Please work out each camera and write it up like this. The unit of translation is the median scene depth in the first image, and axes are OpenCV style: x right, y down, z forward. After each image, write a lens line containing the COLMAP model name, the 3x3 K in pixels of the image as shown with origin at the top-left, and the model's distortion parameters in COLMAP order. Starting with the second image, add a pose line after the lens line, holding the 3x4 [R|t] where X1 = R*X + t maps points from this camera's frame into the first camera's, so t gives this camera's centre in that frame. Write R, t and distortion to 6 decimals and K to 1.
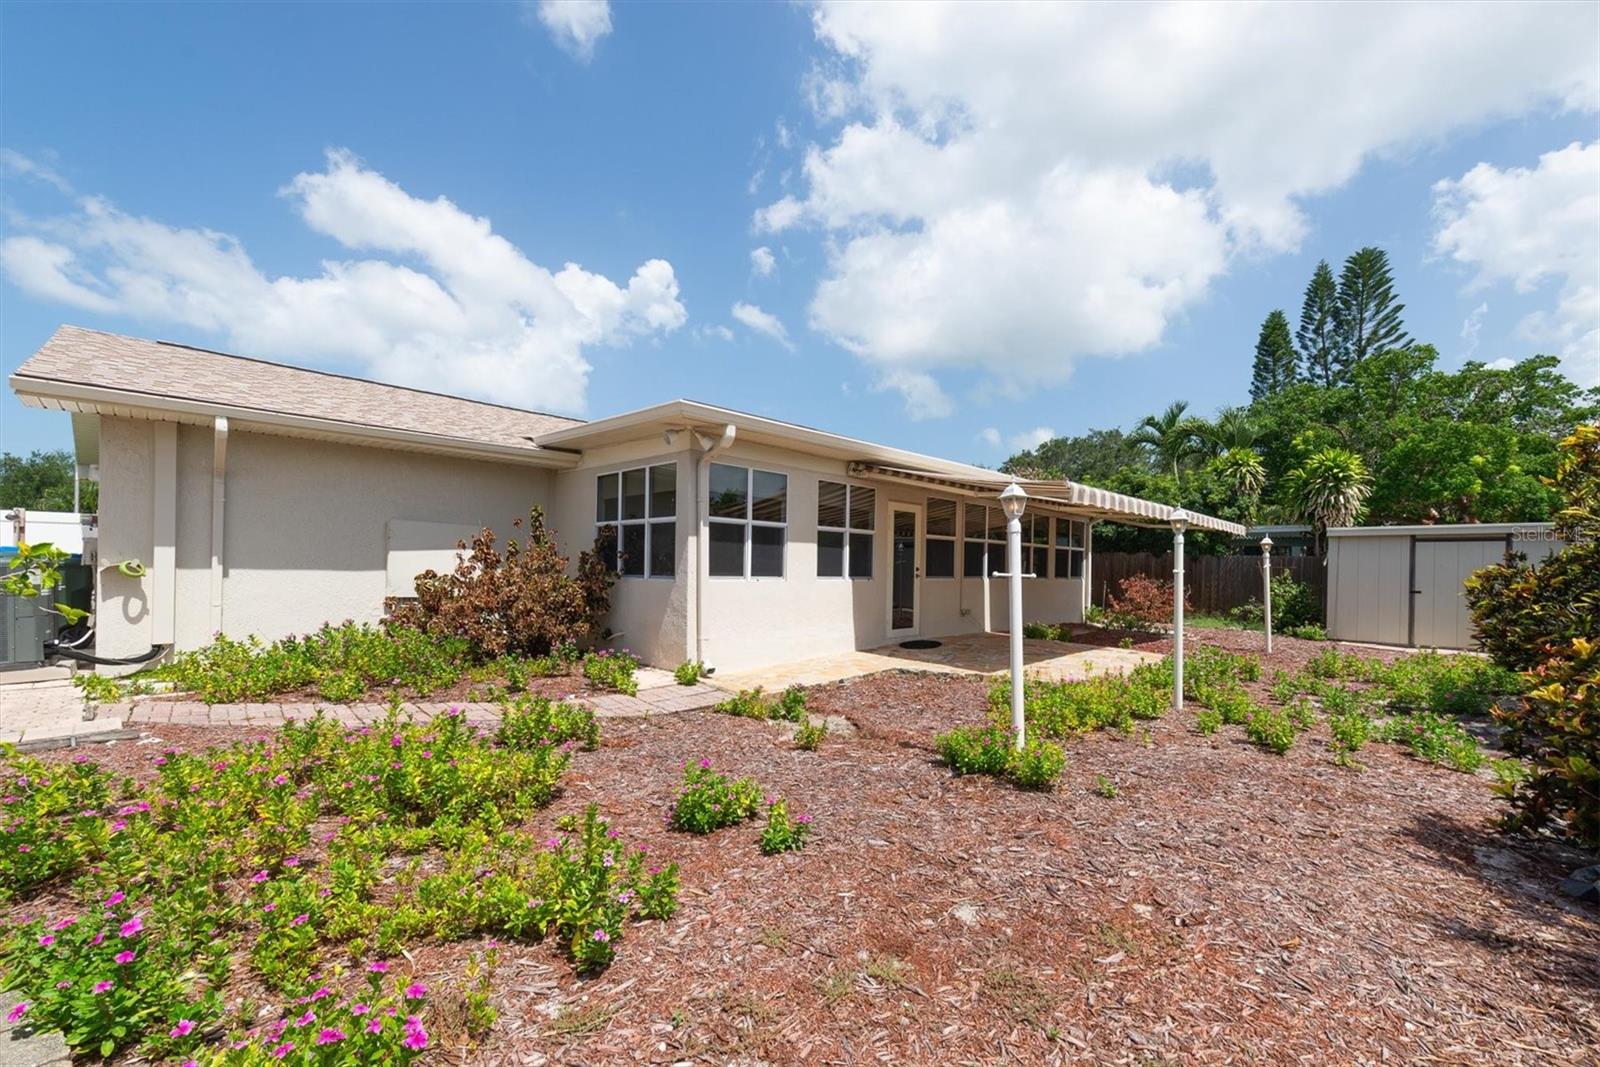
lens RADIAL K [[696.9, 0, 798.8], [0, 696.9, 567.5], [0, 0, 1]] dist [0.000081, -0.000132]
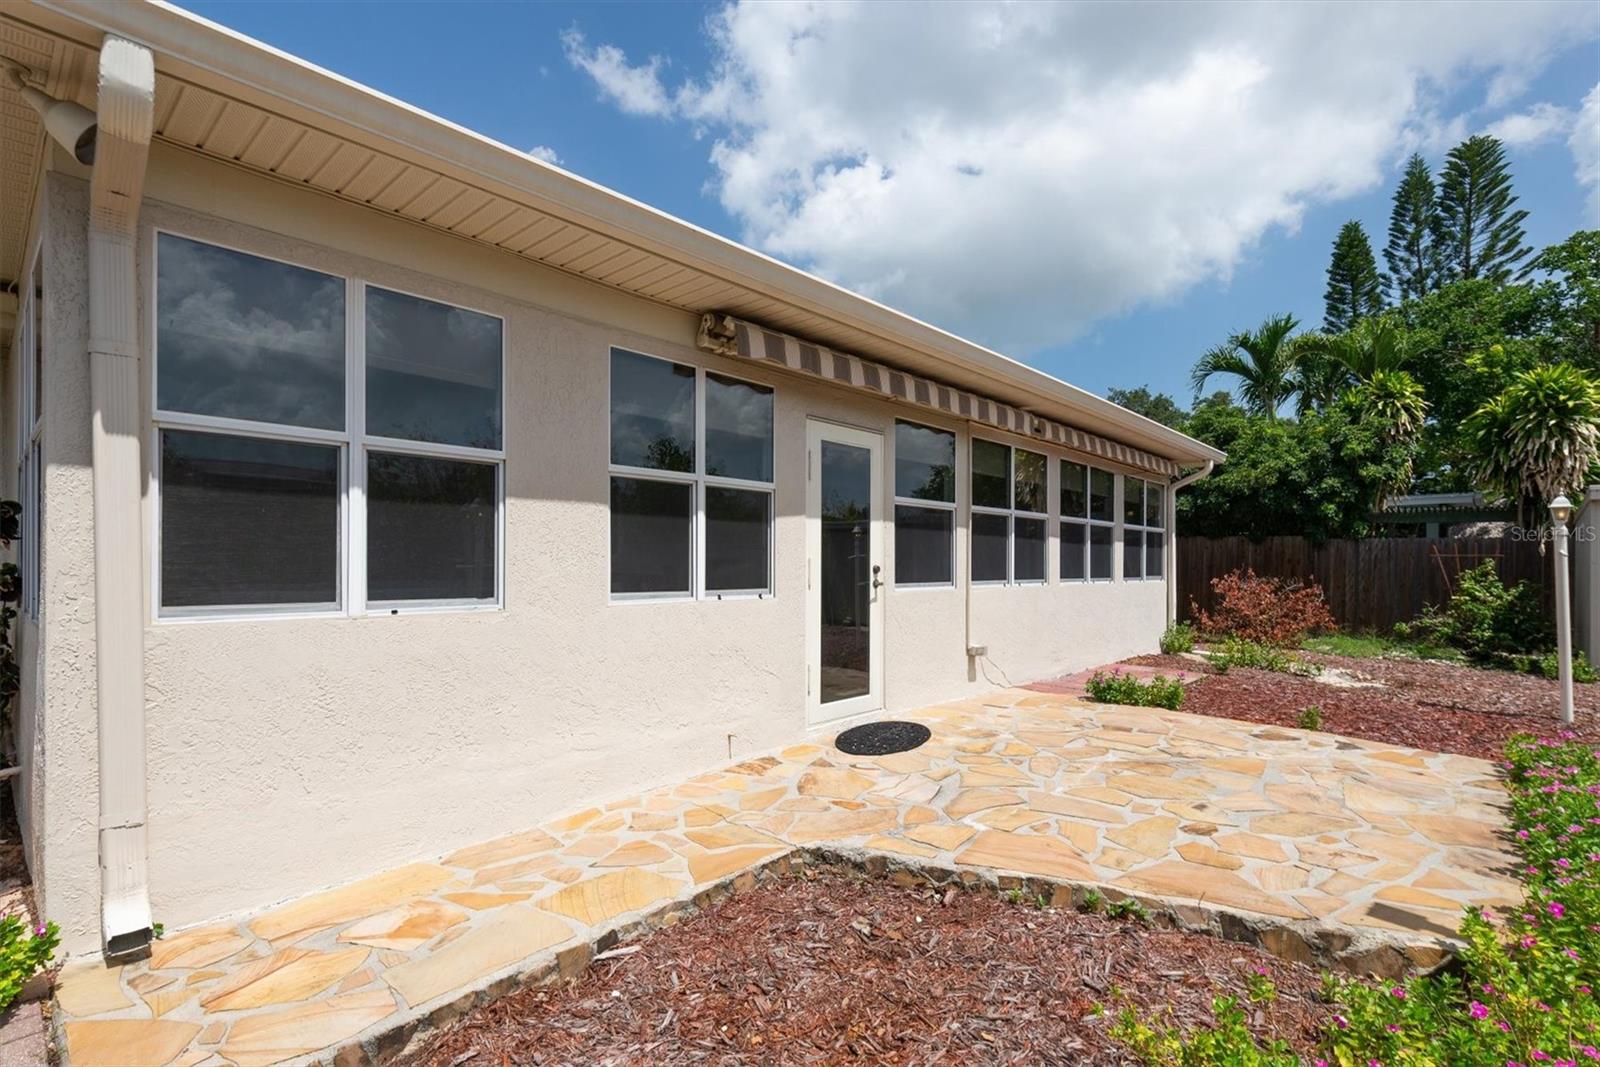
lens RADIAL K [[764.6, 0, 795.9], [0, 764.6, 556.4], [0, 0, 1]] dist [0.001000, 0.000332]
pose [[0.999431, -0.014621, 0.030390, 0.089388], [0.014990, 0.999816, -0.011980, -0.000648], [-0.030209, 0.012429, 0.999466, 0.431745]]
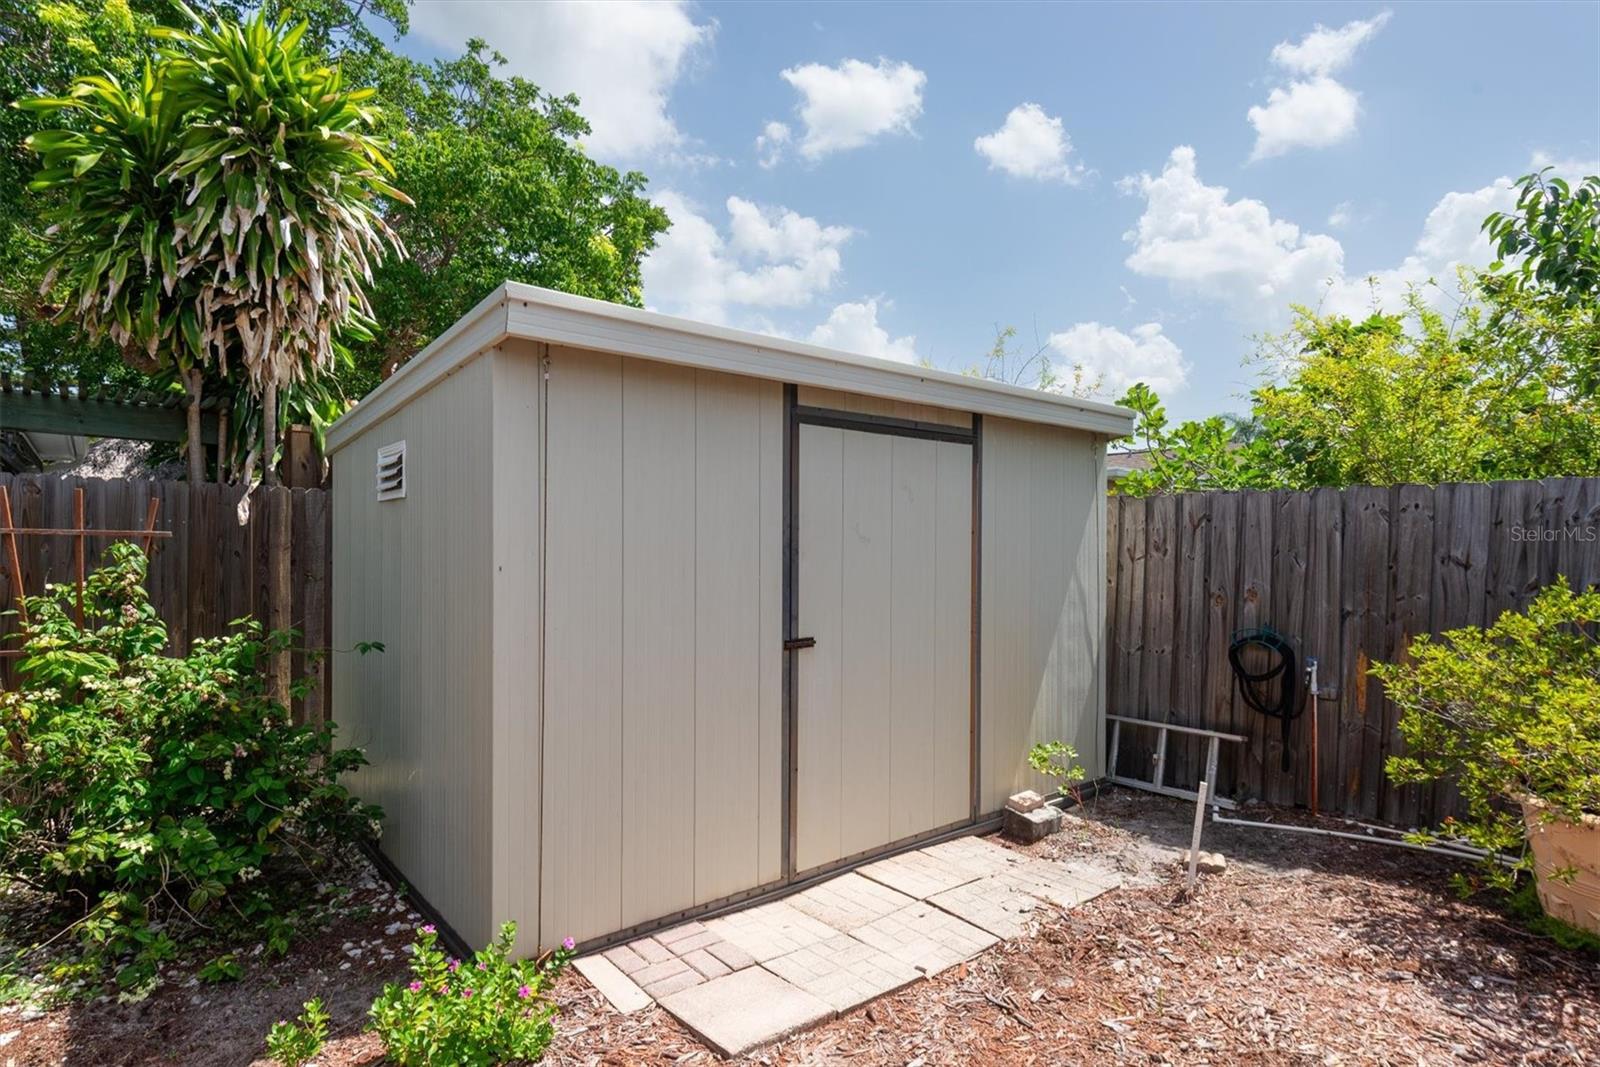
lens RADIAL K [[764.6, 0, 795.9], [0, 764.6, 556.4], [0, 0, 1]] dist [0.001000, 0.000332]
pose [[0.072486, -0.053998, 0.995907, 0.655797], [-0.000776, 0.998530, 0.054196, -0.005271], [-0.997369, -0.004701, 0.072338, 1.025878]]
